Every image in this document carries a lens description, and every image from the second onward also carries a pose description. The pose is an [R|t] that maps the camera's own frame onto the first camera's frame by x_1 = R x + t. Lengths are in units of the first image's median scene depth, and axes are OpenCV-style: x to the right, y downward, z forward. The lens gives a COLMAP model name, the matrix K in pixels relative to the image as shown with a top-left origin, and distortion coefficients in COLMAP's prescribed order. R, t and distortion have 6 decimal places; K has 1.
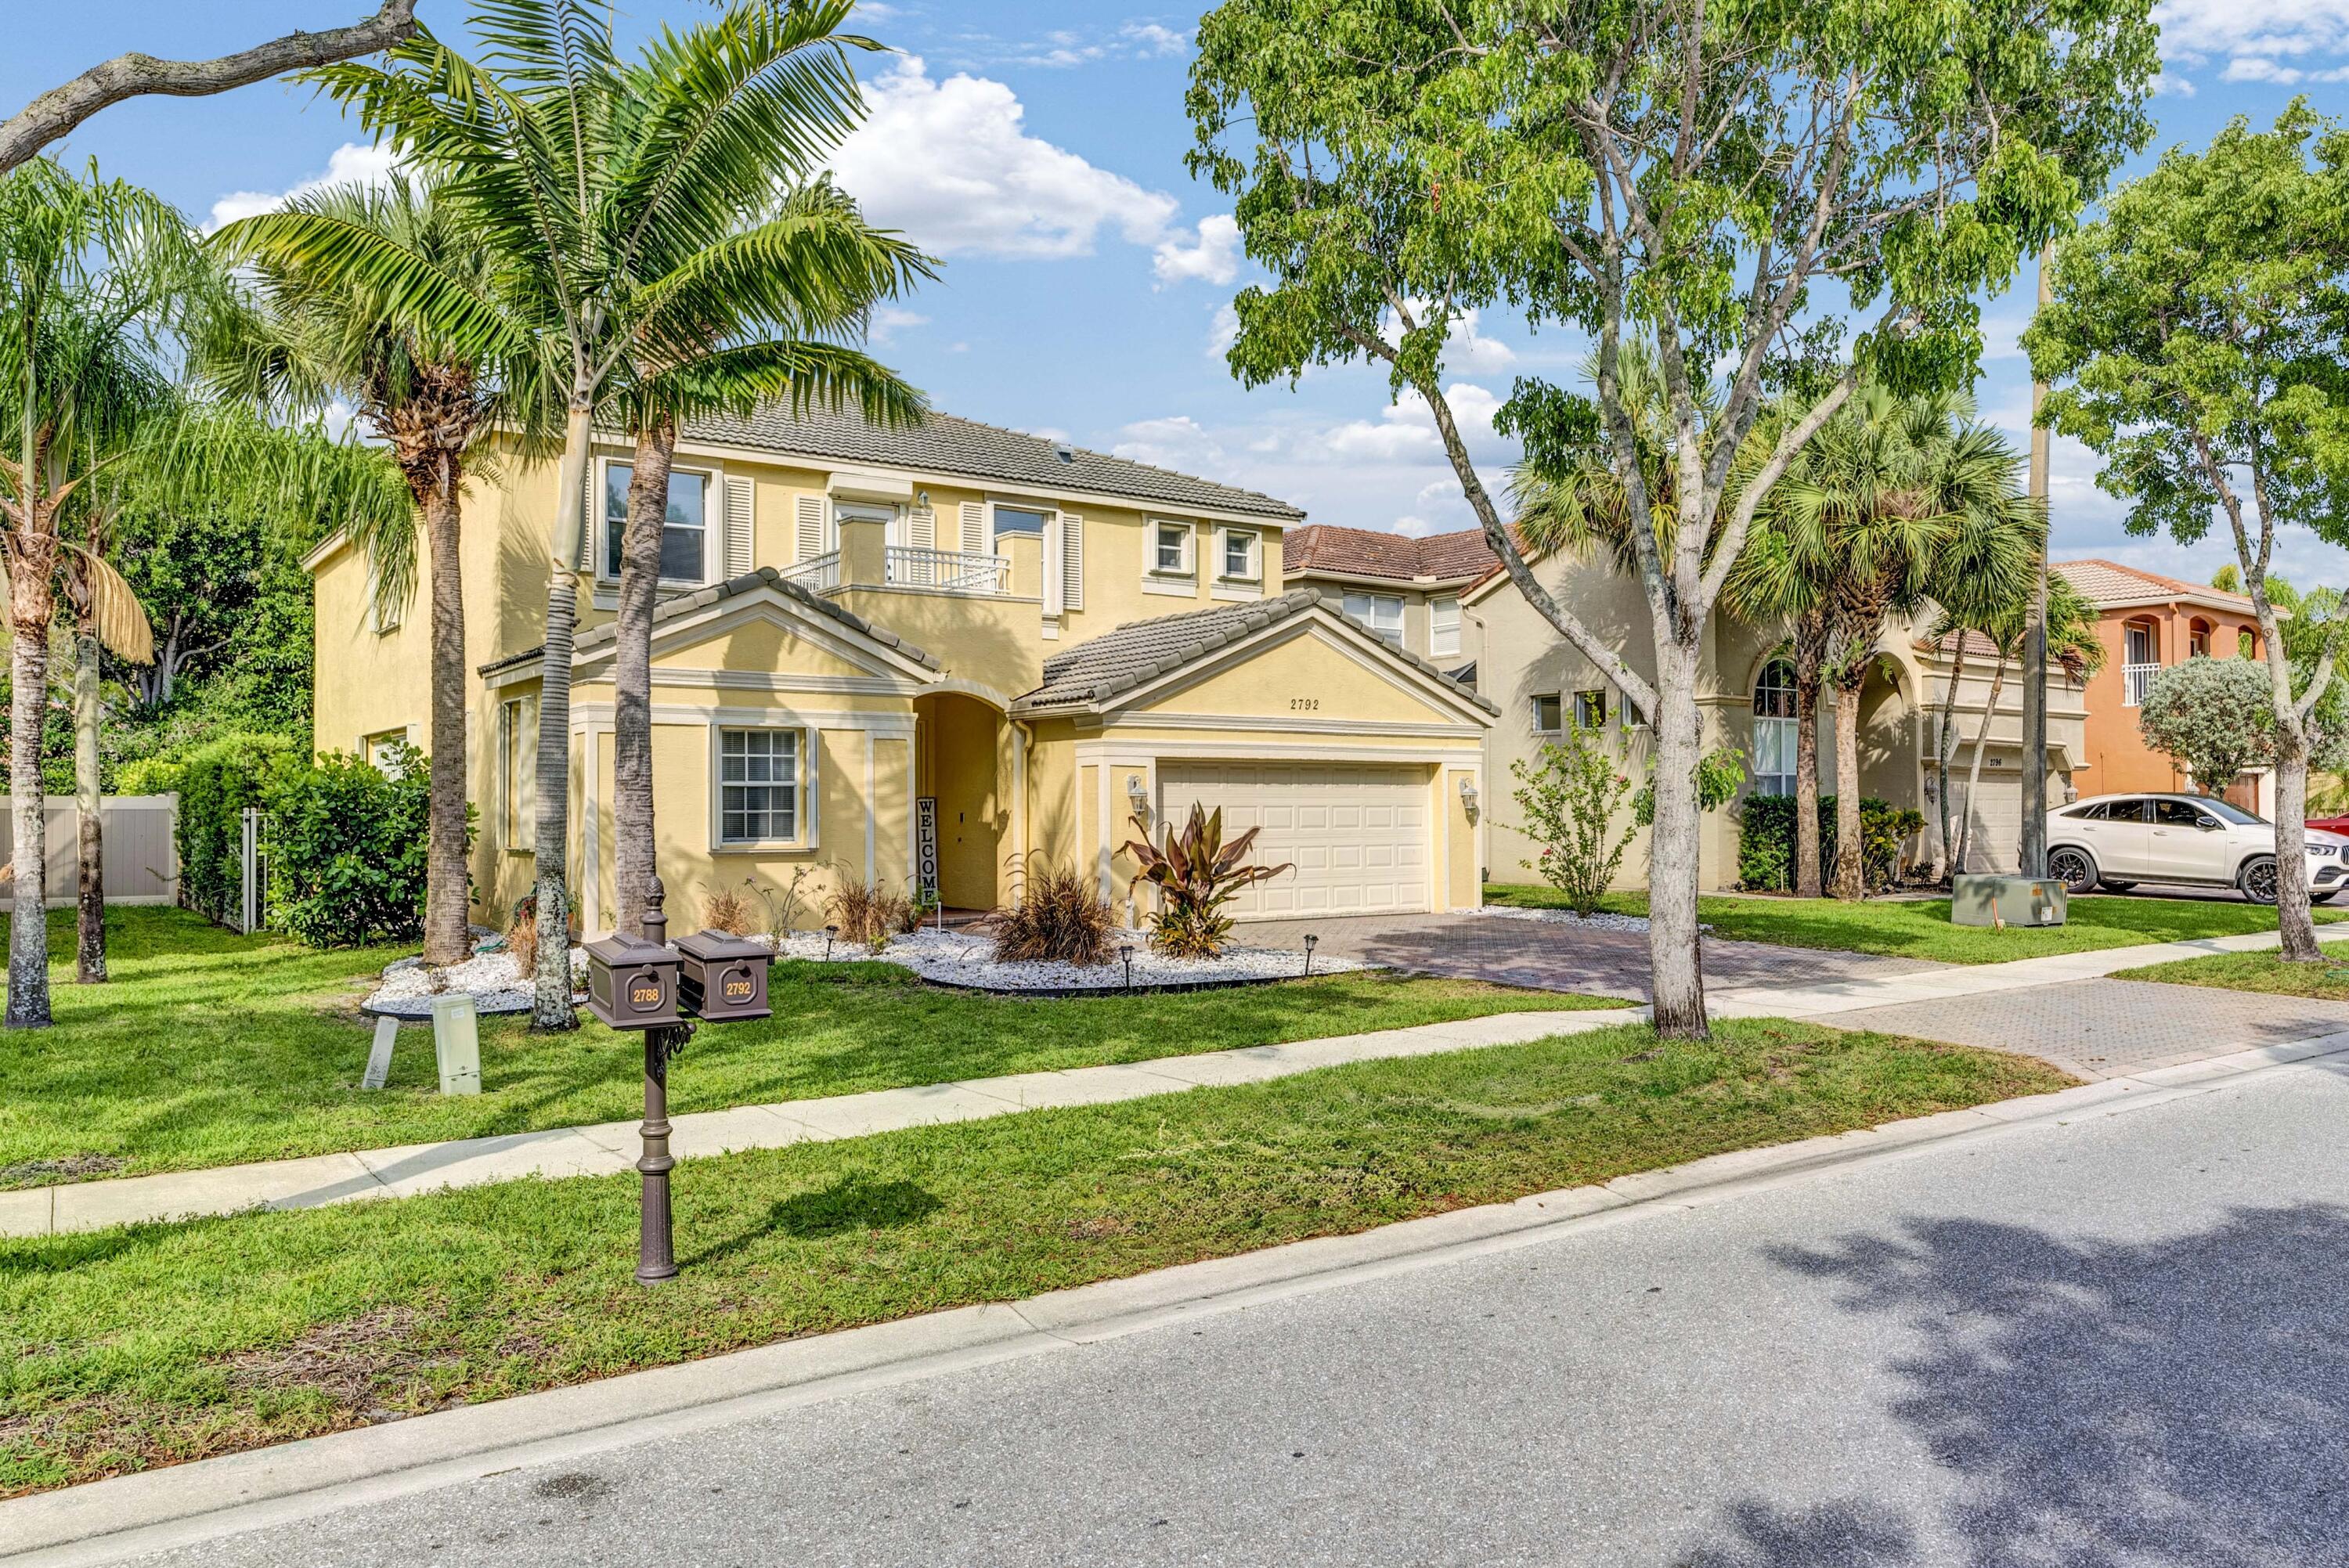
lens RADIAL K [[1723.5, 0, 1192.2], [0, 1723.5, 778.0], [0, 0, 1]] dist [0.006923, -0.001157]
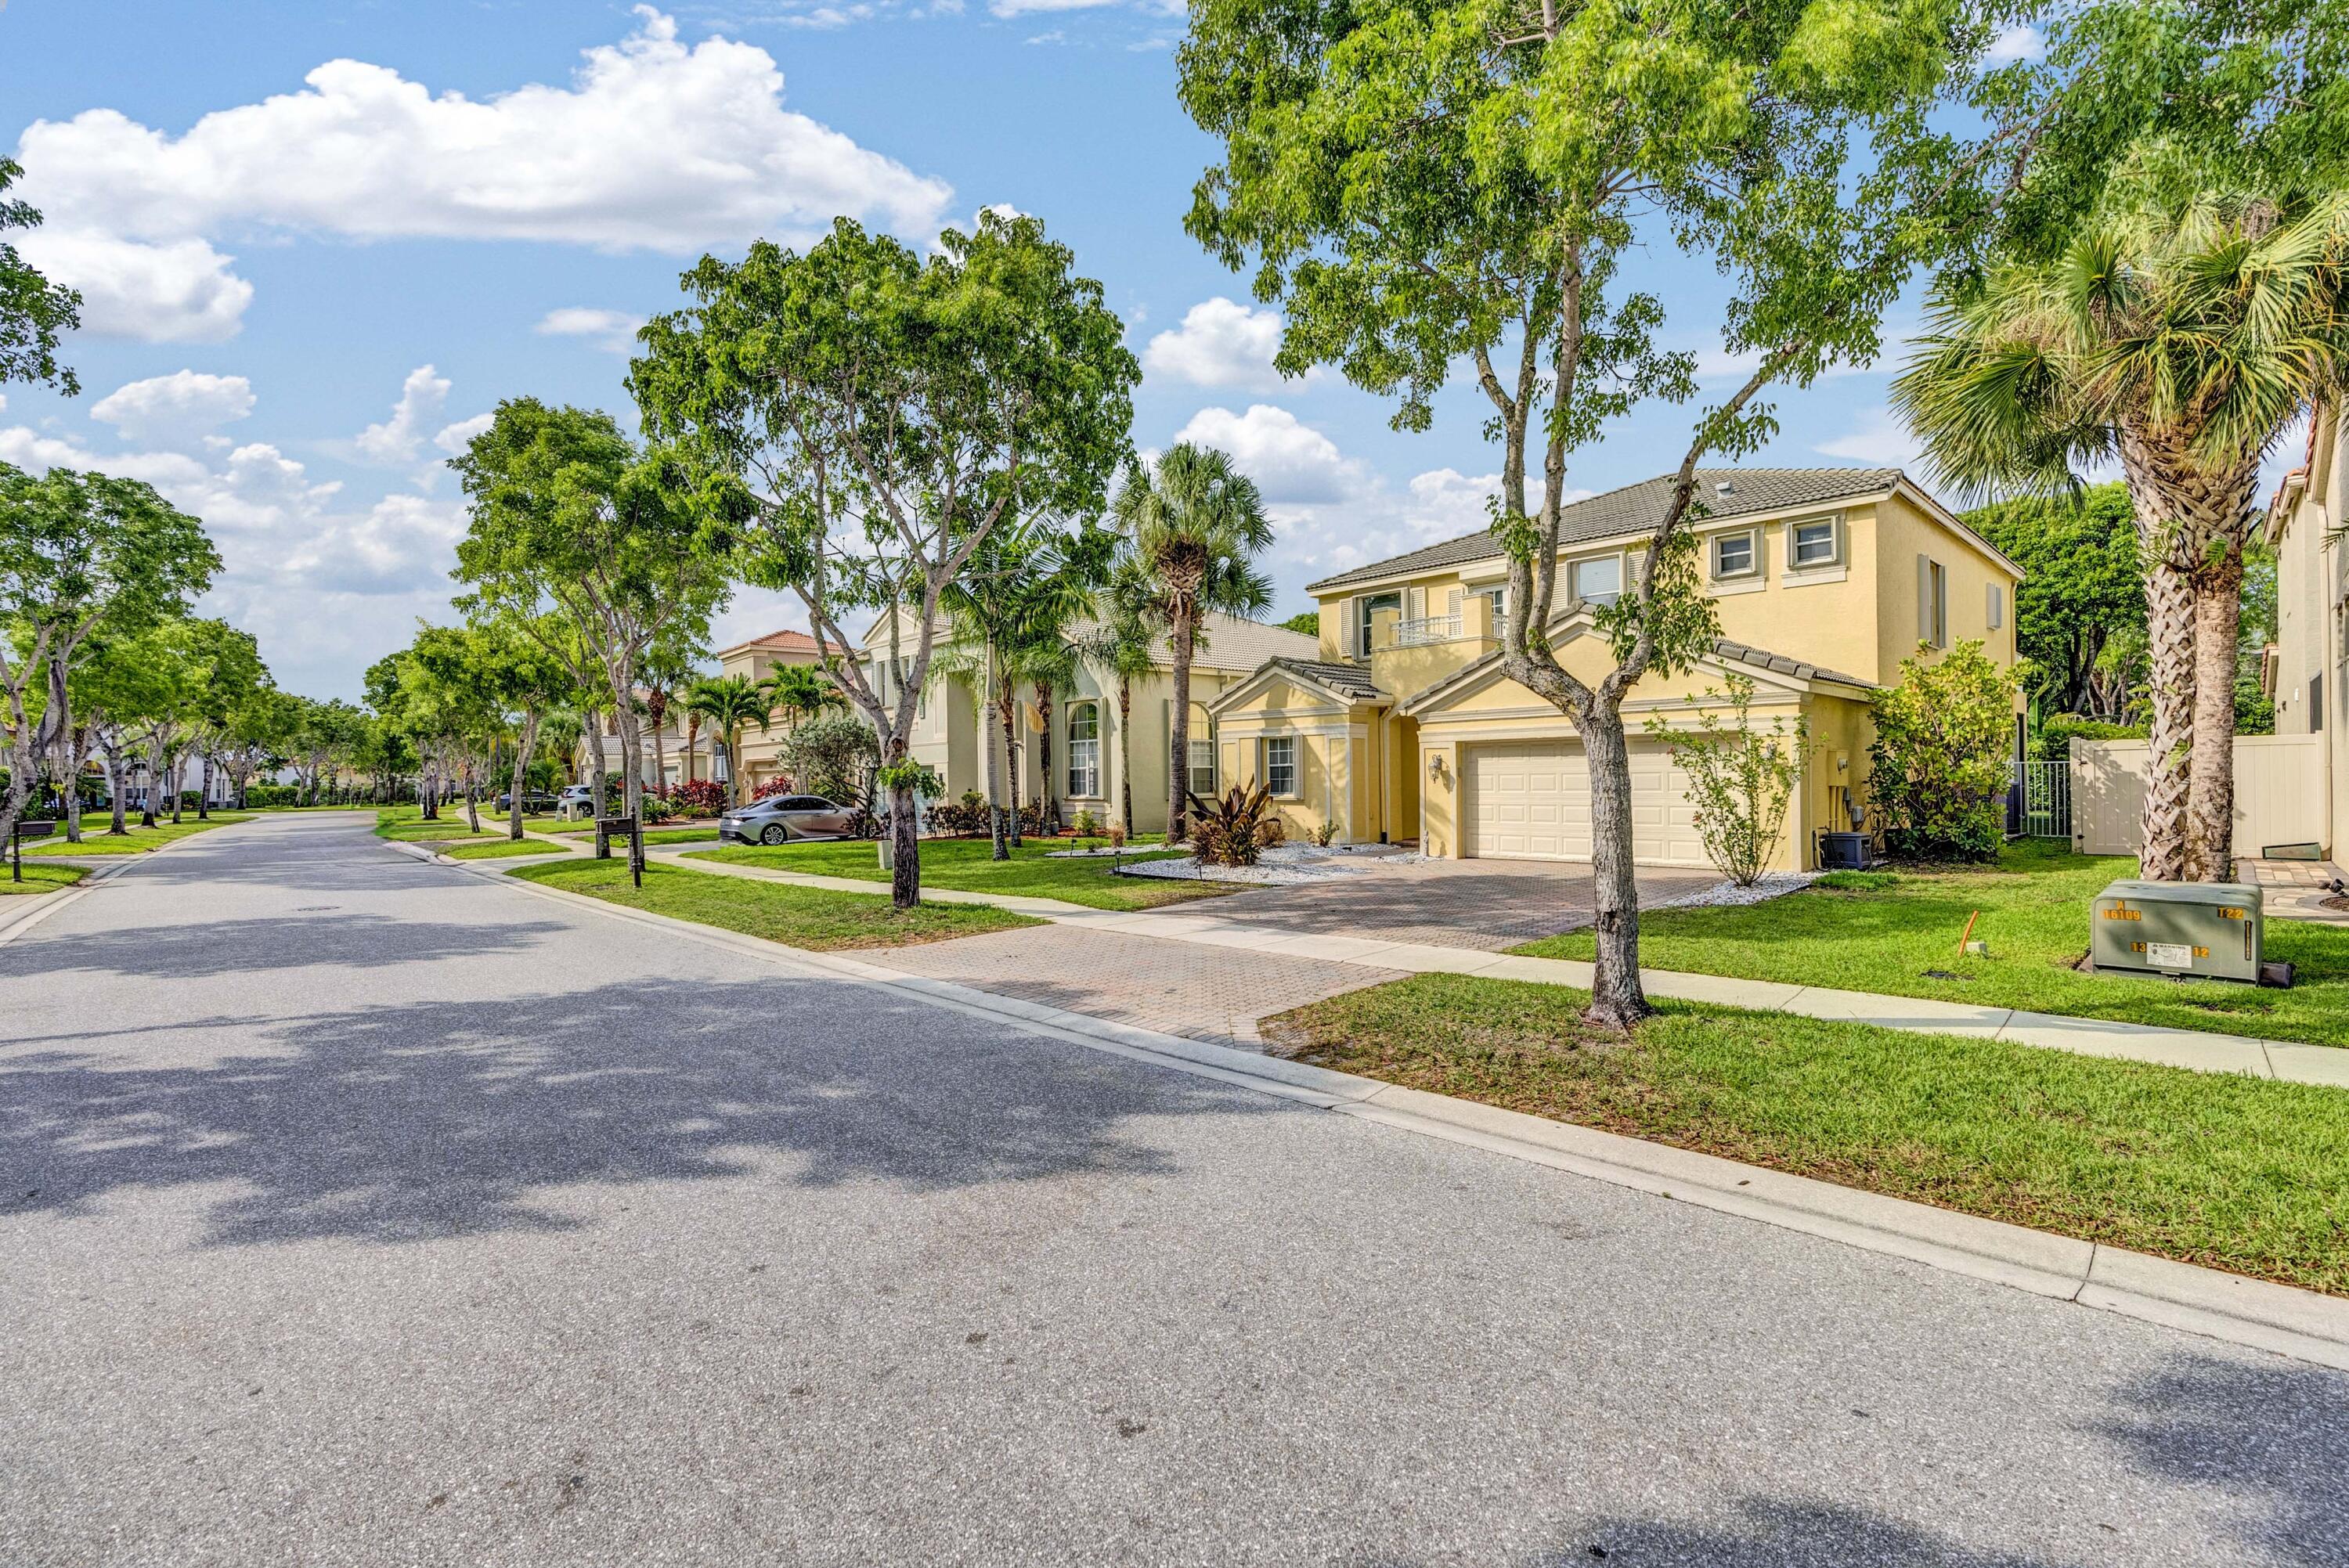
lens RADIAL K [[1089.1, 0, 1172.2], [0, 1089.1, 783.1], [0, 0, 1]] dist [-0.004937, 0.001307]
pose [[0.121625, 0.008524, -0.992540, 0.784889], [0.033231, 0.999368, 0.012655, 0.003160], [0.992020, -0.034522, 0.121265, 0.588118]]
